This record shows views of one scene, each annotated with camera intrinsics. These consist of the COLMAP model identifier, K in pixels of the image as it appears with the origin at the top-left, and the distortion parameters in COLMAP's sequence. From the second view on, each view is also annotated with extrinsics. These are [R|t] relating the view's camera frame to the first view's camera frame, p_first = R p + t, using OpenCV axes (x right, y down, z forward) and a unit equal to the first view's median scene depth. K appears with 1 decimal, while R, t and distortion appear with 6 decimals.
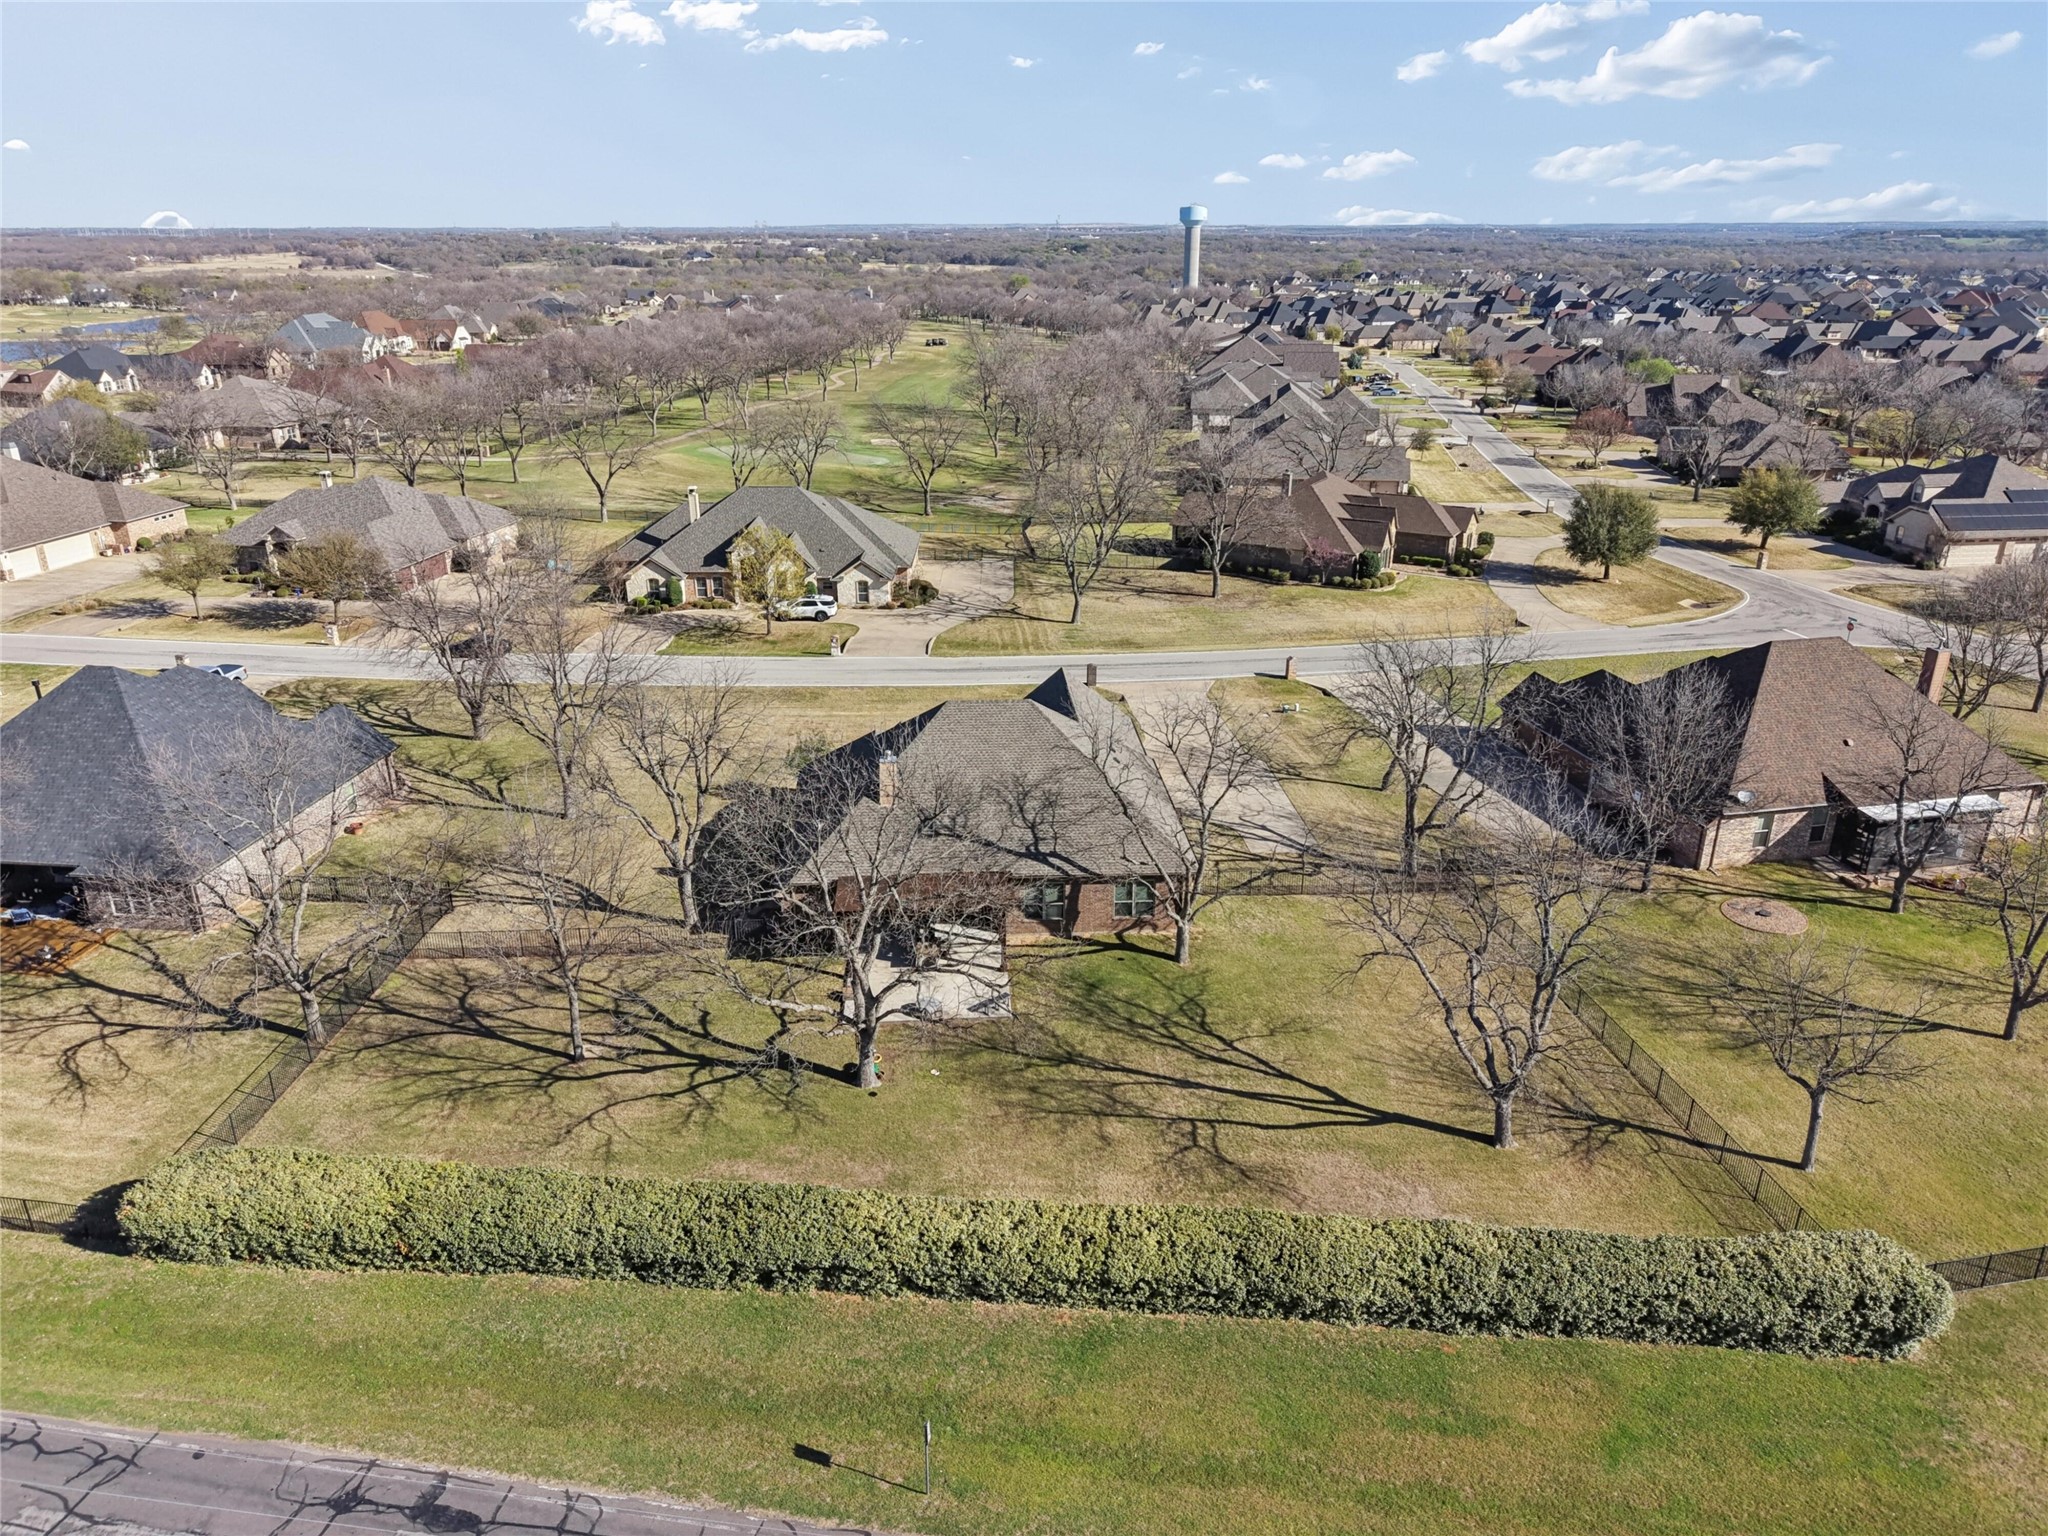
lens RADIAL K [[1277.7, 0, 1024.0], [0, 1277.7, 768.0], [0, 0, 1]] dist [0.003722, -0.000777]
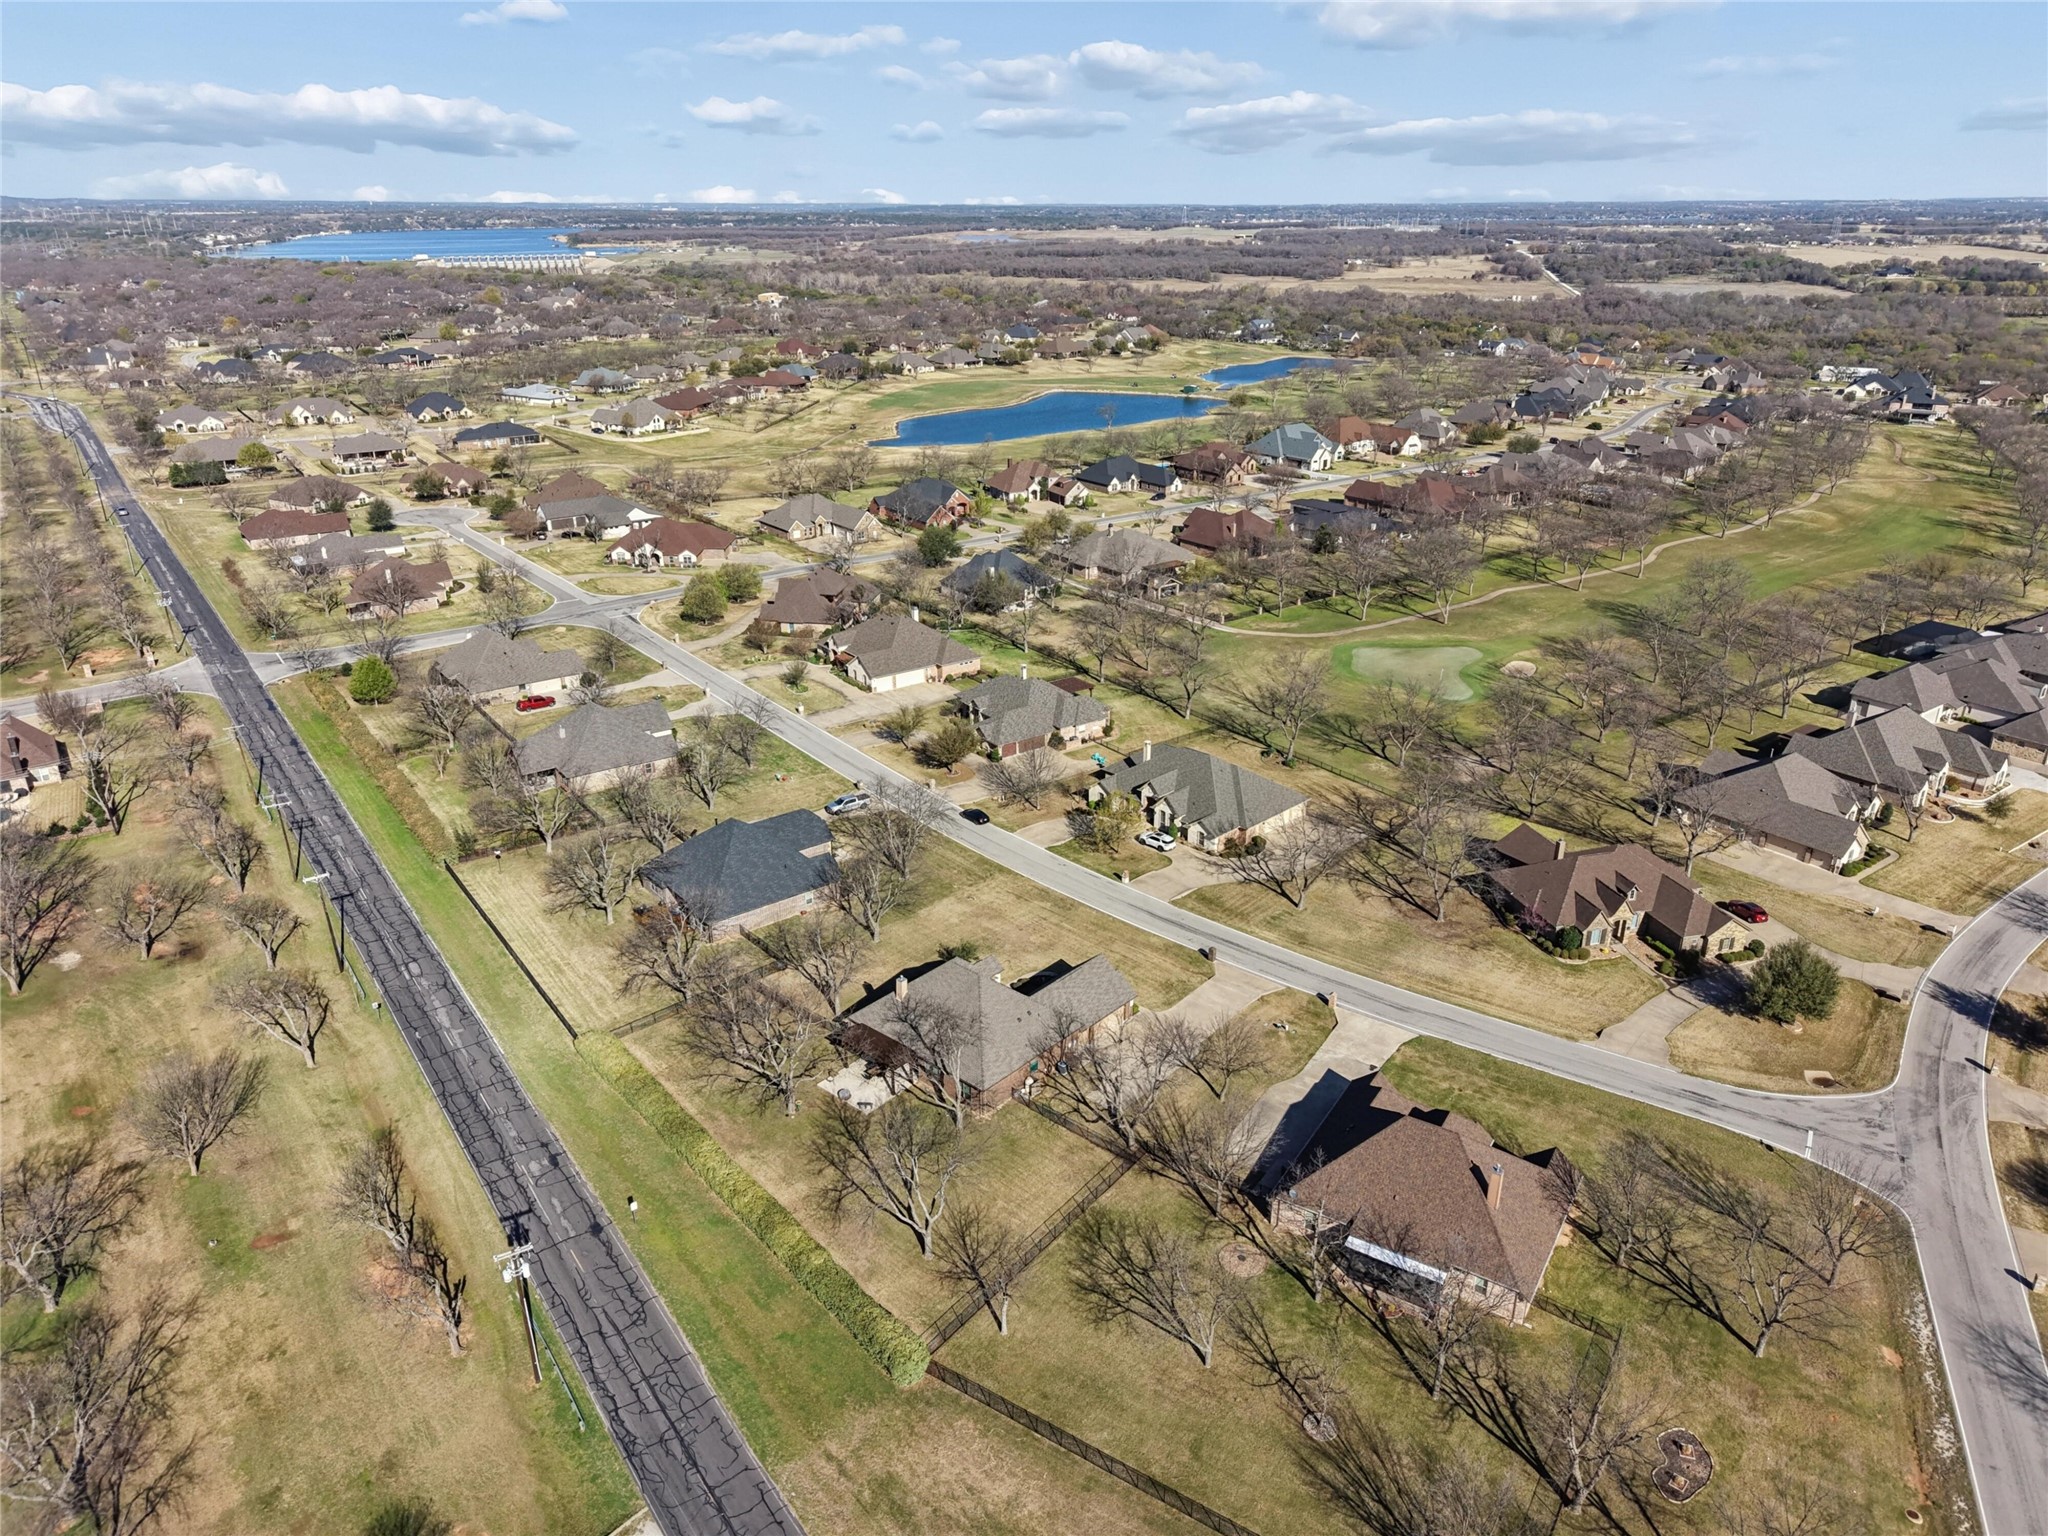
lens RADIAL K [[1277.7, 0, 1024.0], [0, 1277.7, 768.0], [0, 0, 1]] dist [0.003722, -0.000777]
pose [[0.702172, 0.264289, -0.661140, 1.594310], [-0.272943, 0.957535, 0.092889, -0.683024], [0.657615, 0.115230, 0.744490, -0.621186]]
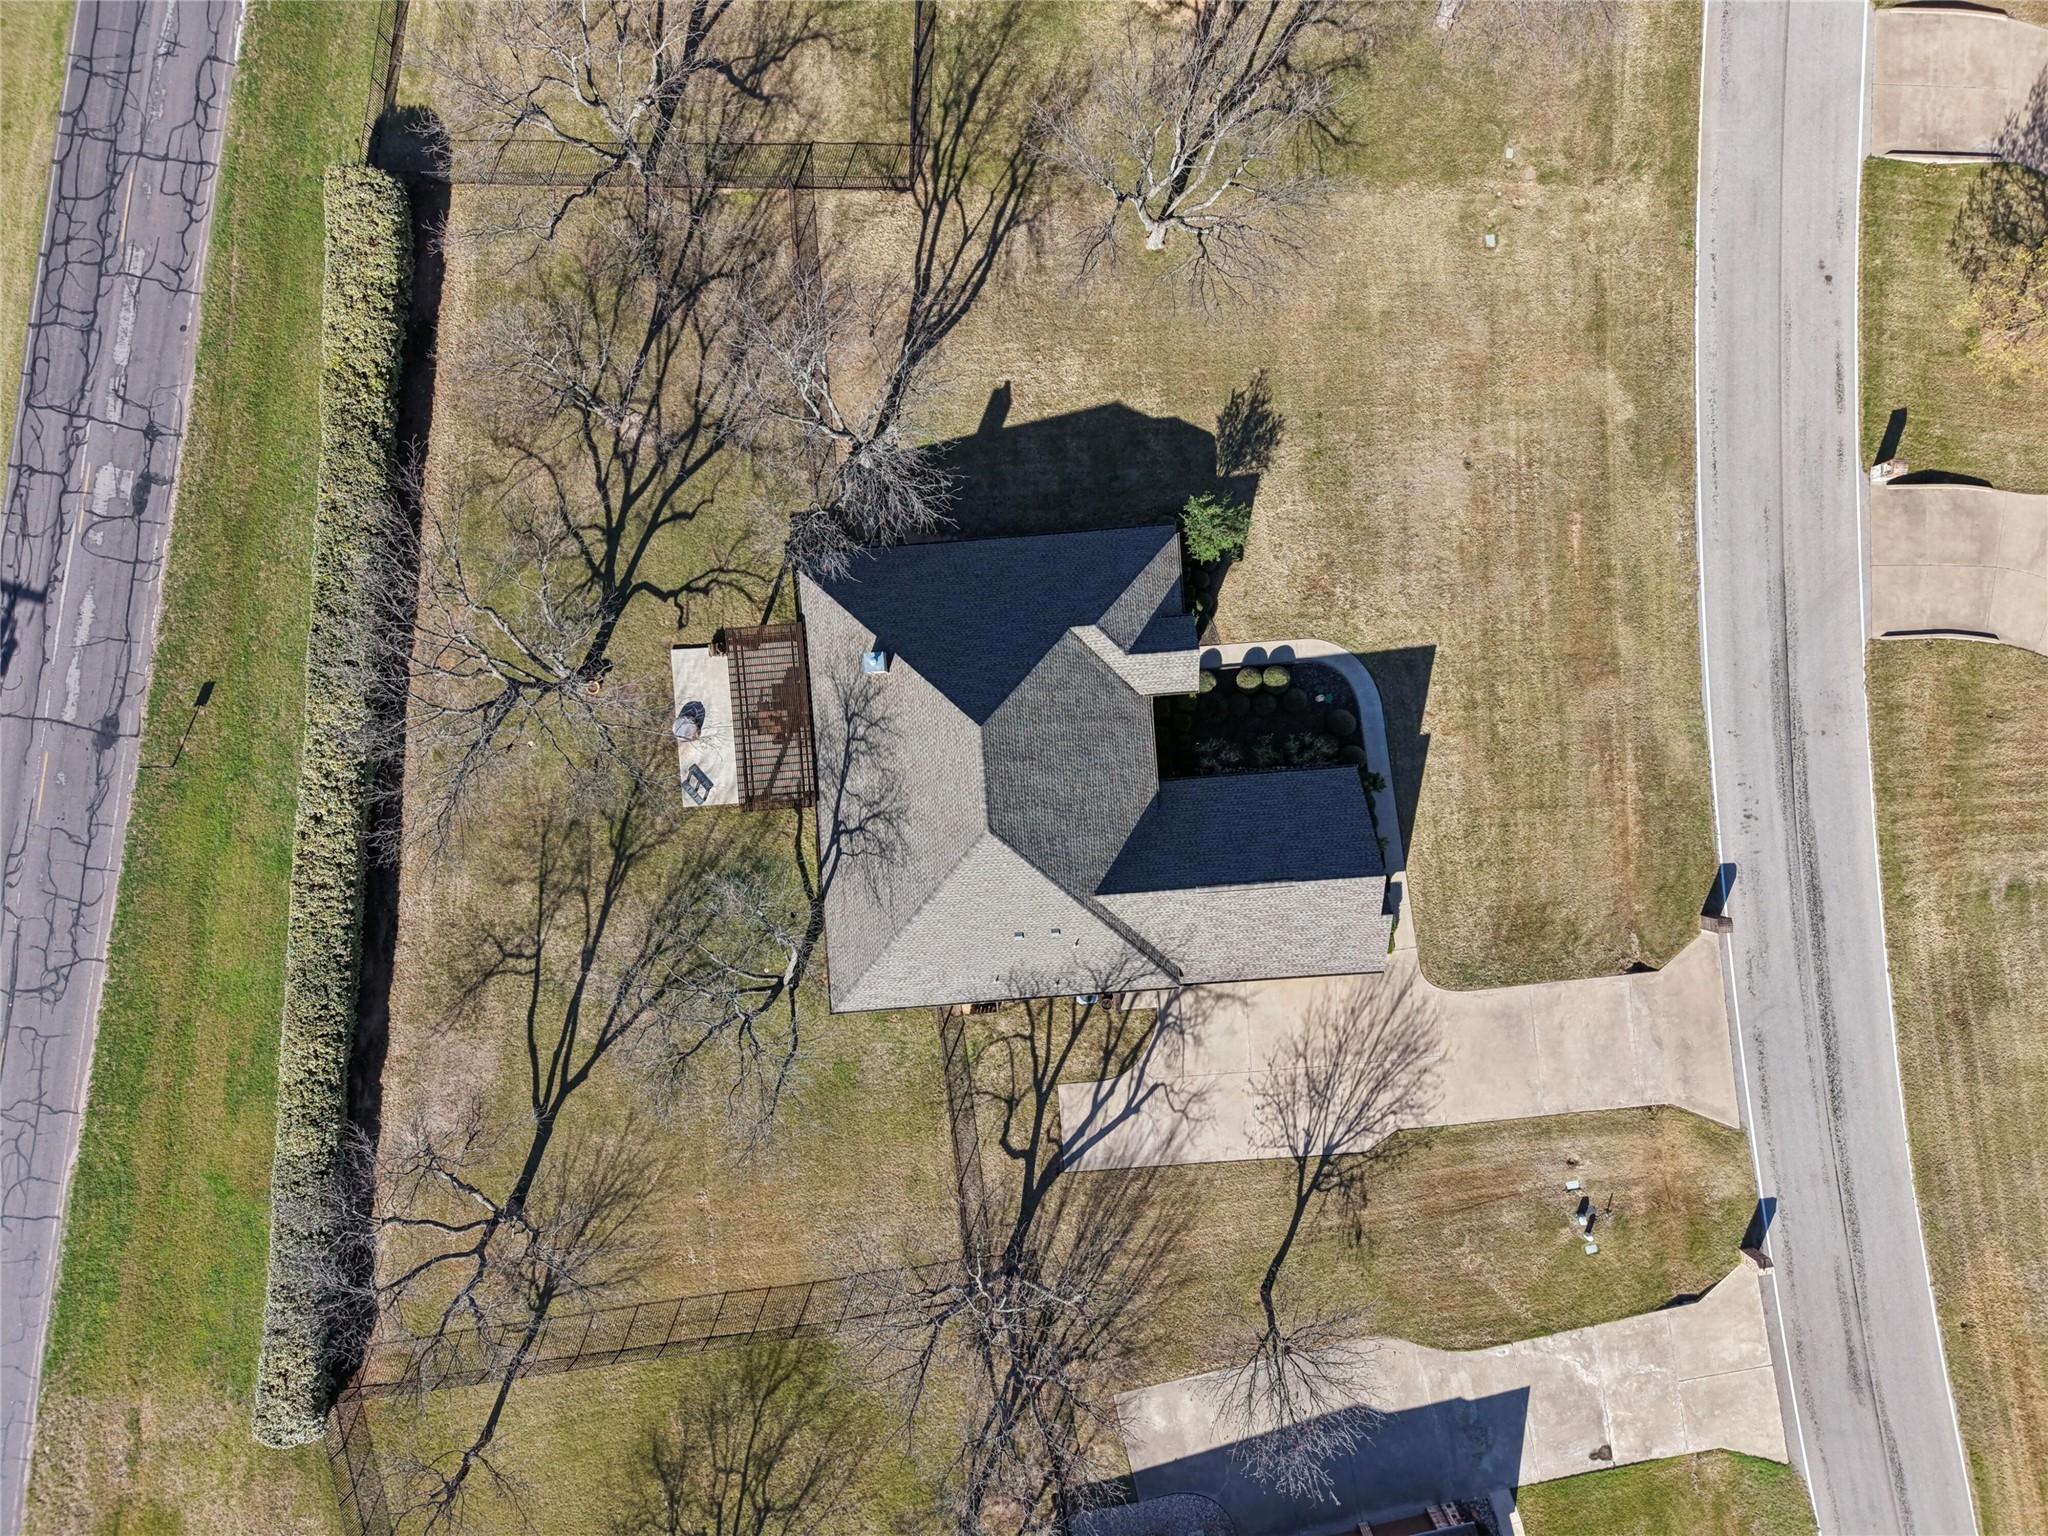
lens RADIAL K [[1277.7, 0, 1024.0], [0, 1277.7, 768.0], [0, 0, 1]] dist [0.003722, -0.000777]
pose [[0.008366, 0.999956, -0.004350, -0.034164], [-0.395899, 0.007307, 0.918265, -0.915905], [0.918256, -0.005960, 0.395942, 0.858352]]
